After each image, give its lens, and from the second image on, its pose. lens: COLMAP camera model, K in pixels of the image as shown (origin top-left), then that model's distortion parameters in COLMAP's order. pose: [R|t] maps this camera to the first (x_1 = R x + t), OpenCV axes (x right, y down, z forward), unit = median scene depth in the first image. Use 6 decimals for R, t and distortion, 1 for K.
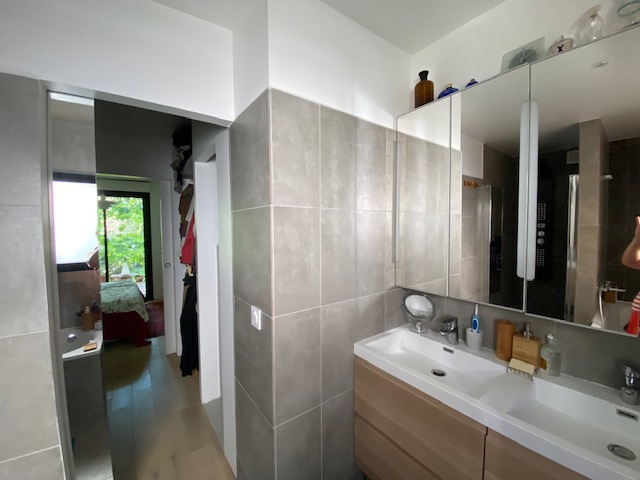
lens RADIAL K [[260.9, 0, 318.3], [0, 260.9, 238.3], [0, 0, 1]] dist [0.084365, -0.054543]
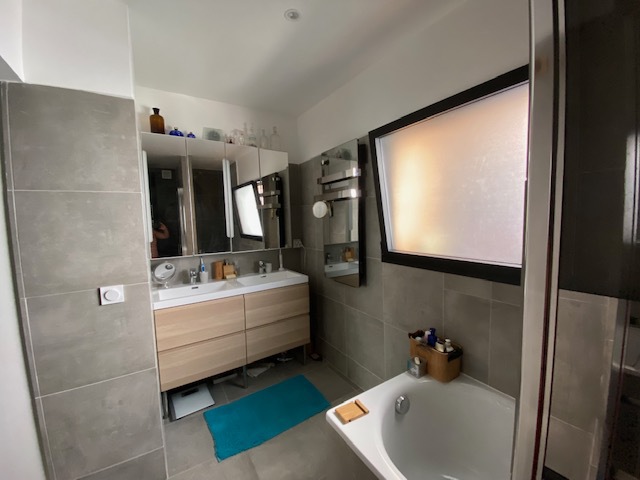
lens RADIAL K [[260.9, 0, 318.3], [0, 260.9, 238.3], [0, 0, 1]] dist [0.084365, -0.054543]
pose [[0.049133, -0.064032, 0.996738, -1.266609], [0.059661, 0.996349, 0.061066, 0.052232], [-0.997009, 0.056465, 0.052774, 0.104595]]
